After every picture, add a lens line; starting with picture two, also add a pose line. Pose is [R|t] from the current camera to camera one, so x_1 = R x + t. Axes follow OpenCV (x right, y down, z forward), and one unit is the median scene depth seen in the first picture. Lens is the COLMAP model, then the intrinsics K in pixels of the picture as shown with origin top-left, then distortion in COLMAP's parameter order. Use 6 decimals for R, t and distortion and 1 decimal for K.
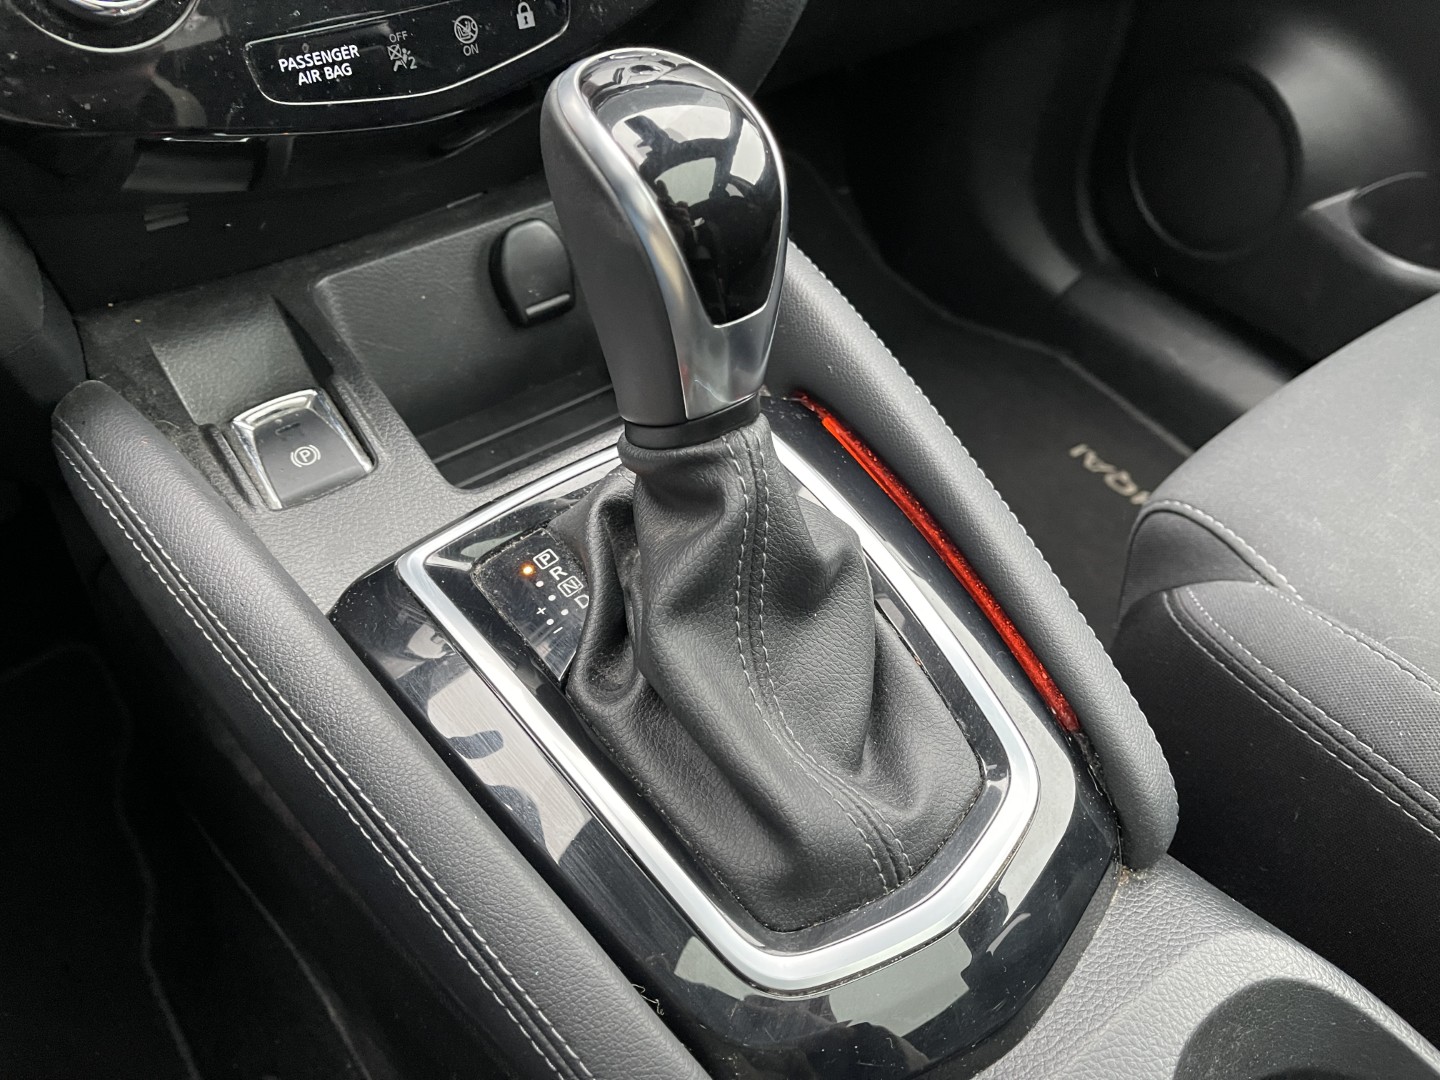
lens RADIAL K [[1054.6, 0, 723.6], [0, 1054.6, 541.4], [0, 0, 1]] dist [0.009585, 0.007642]
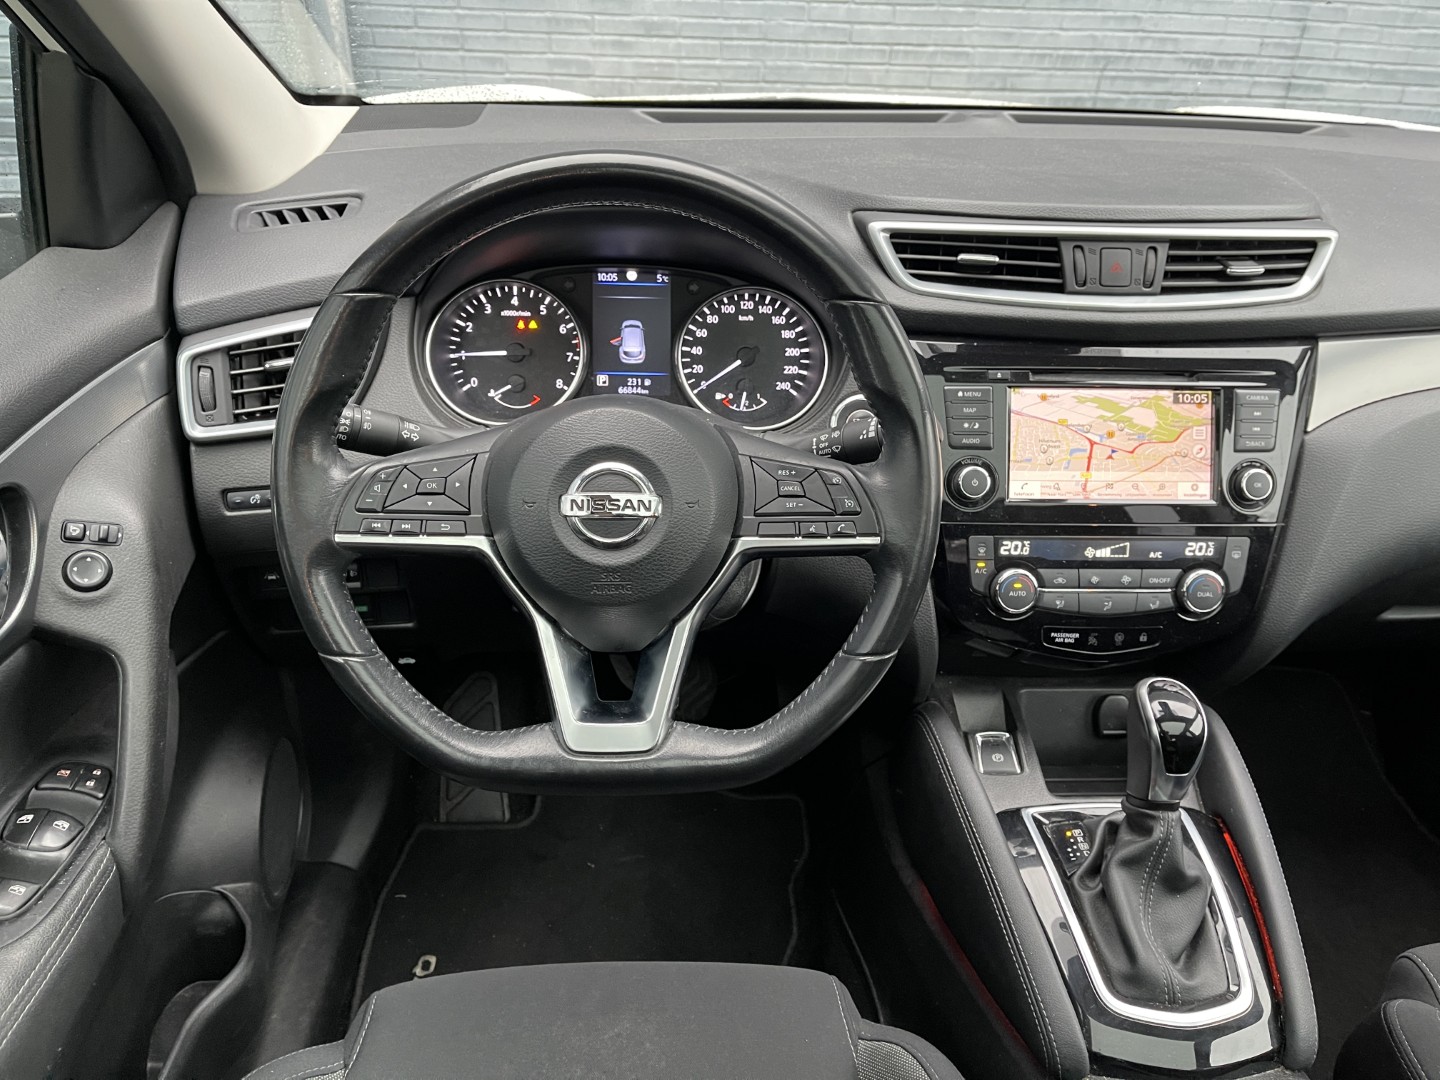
lens RADIAL K [[1054.6, 0, 723.9], [0, 1054.6, 543.2], [0, 0, 1]] dist [0.009585, 0.007642]
pose [[0.813092, 0.276163, -0.512460, 0.253822], [-0.420429, 0.887460, -0.188822, 0.242250], [0.402642, 0.368983, 0.837694, -1.761544]]
